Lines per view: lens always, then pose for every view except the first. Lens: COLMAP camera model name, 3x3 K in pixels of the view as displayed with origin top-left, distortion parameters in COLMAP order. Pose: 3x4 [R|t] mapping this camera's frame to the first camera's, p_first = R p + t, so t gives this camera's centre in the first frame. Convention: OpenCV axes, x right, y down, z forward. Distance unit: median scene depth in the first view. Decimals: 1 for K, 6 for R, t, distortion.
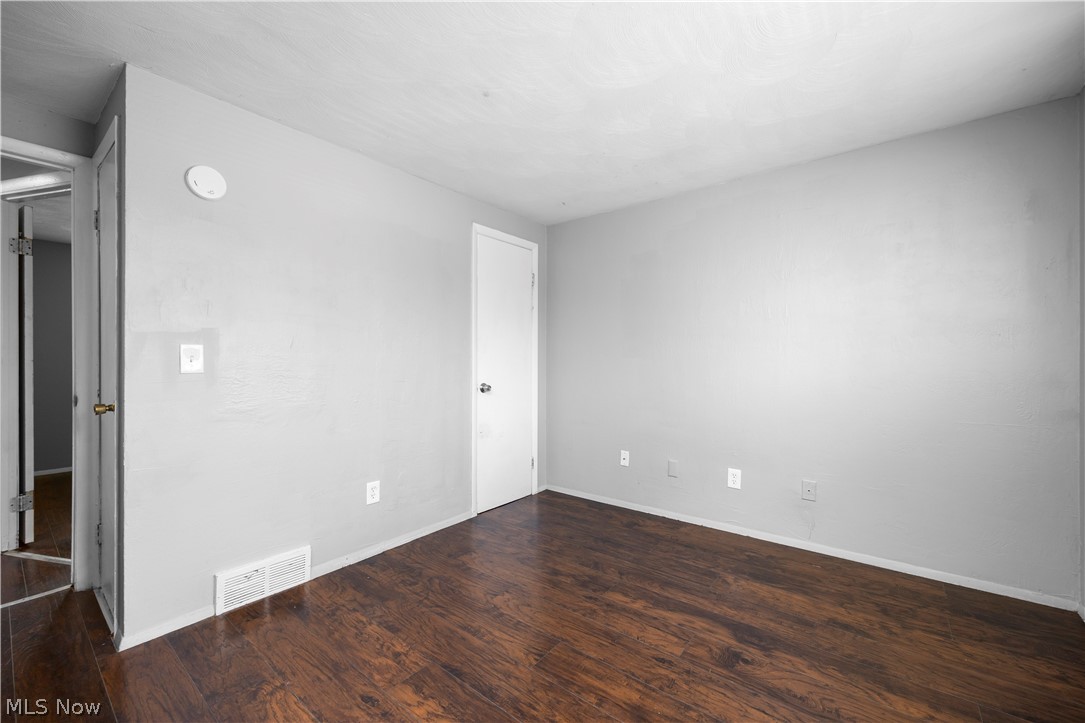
lens RADIAL K [[431.8, 0, 547.1], [0, 431.8, 365.7], [0, 0, 1]] dist [-0.011357, -0.000115]
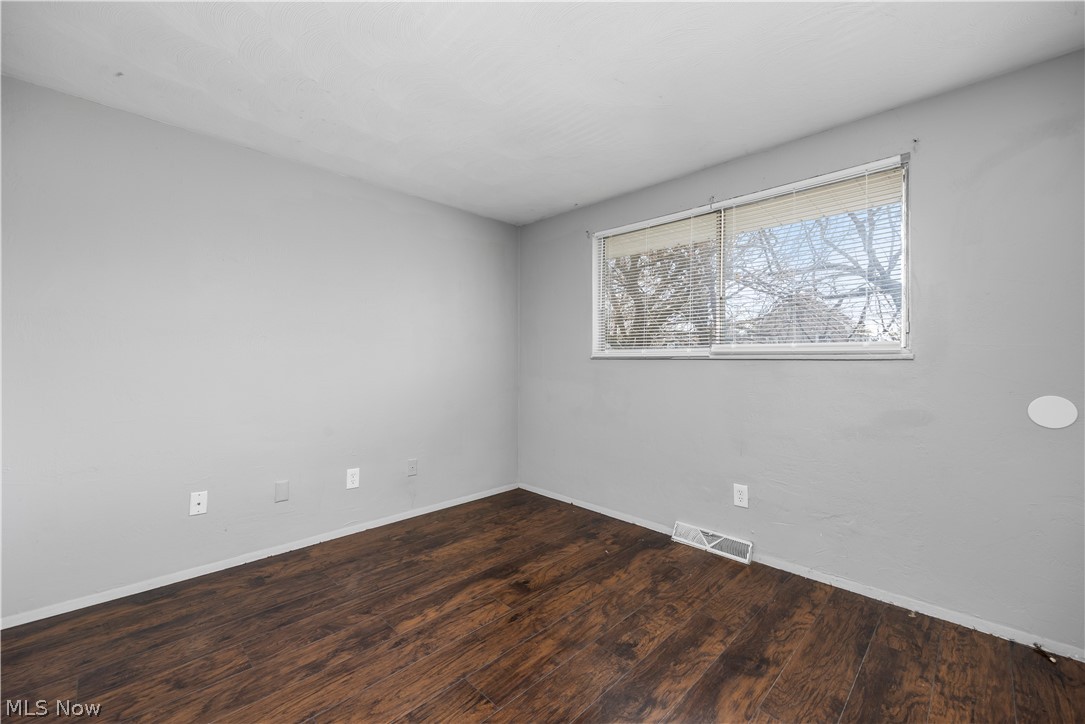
lens RADIAL K [[431.8, 0, 548.9], [0, 431.8, 358.7], [0, 0, 1]] dist [-0.011357, -0.000115]
pose [[0.109713, 0.002617, 0.993960, -0.678335], [0.011182, 0.999930, -0.003867, -0.004471], [-0.993900, 0.011539, 0.109676, 0.599889]]
